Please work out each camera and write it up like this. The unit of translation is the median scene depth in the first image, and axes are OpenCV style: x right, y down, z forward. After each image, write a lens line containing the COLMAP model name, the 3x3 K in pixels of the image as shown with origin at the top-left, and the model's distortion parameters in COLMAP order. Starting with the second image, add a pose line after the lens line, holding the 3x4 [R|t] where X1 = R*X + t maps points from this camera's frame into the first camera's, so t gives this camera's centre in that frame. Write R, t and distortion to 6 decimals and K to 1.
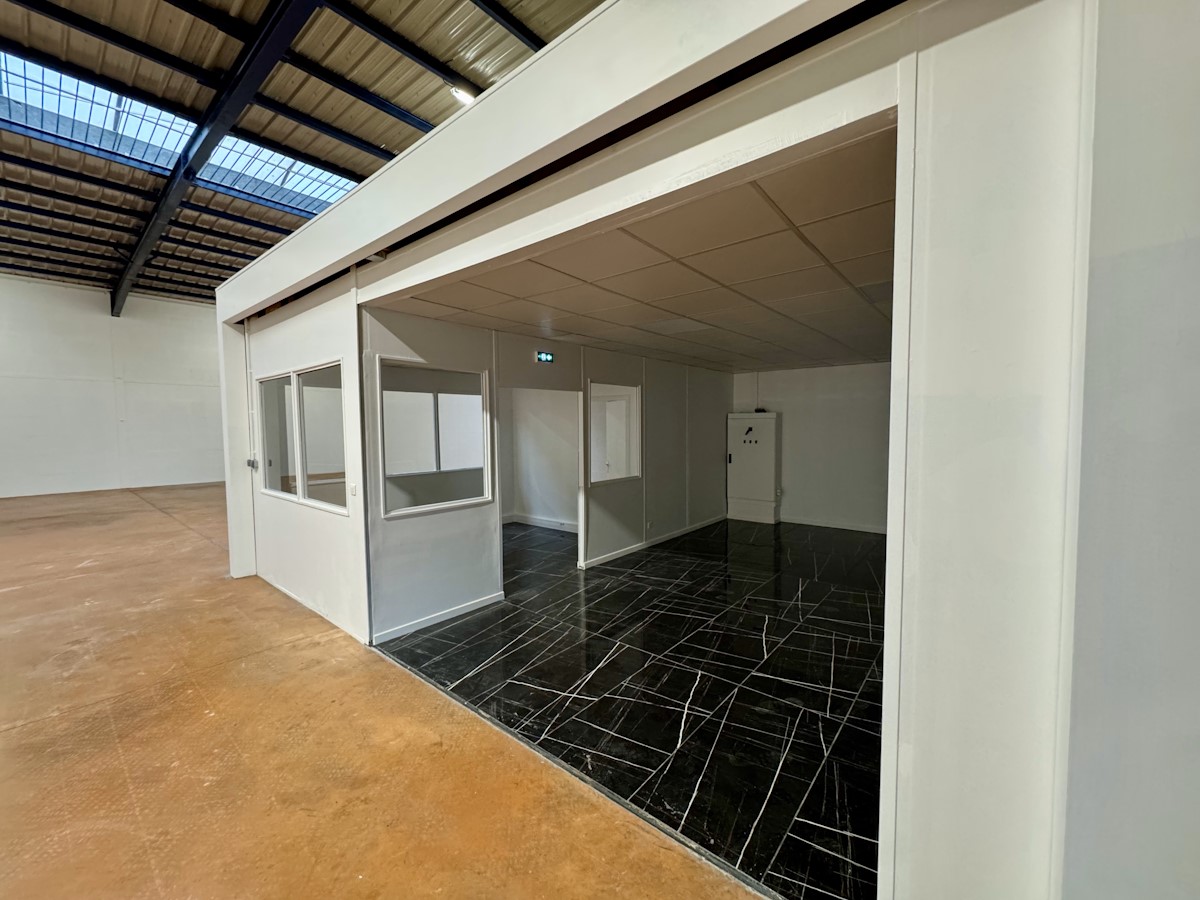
lens RADIAL K [[478.0, 0, 600.0], [0, 478.0, 450.0], [0, 0, 1]] dist [0.000135, -0.000288]
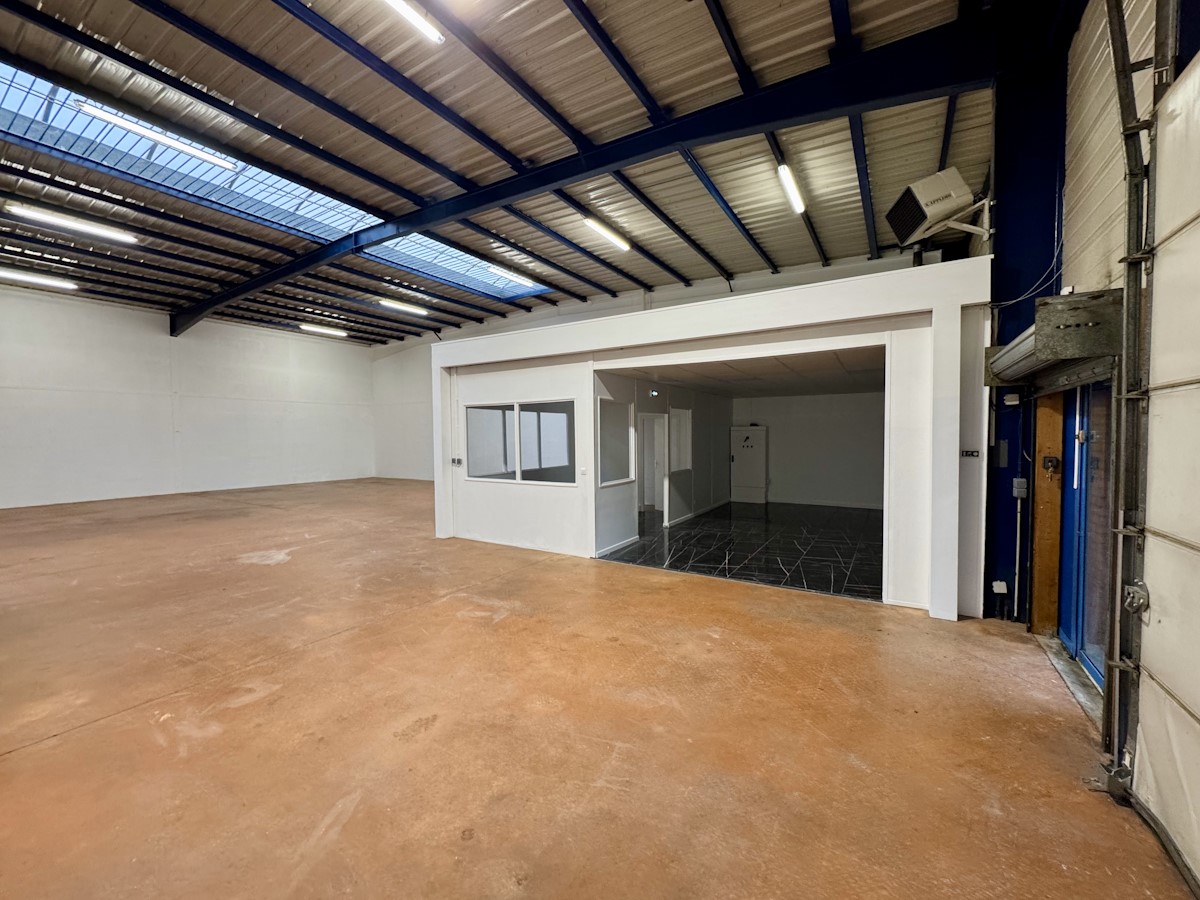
lens RADIAL K [[478.3, 0, 600.0], [0, 478.3, 450.0], [0, 0, 1]] dist [0.007281, 0.000335]
pose [[0.990635, -0.005576, 0.136424, -0.463212], [0.008261, 0.999783, -0.019125, 0.024365], [-0.136288, 0.020073, 0.990466, -0.520621]]
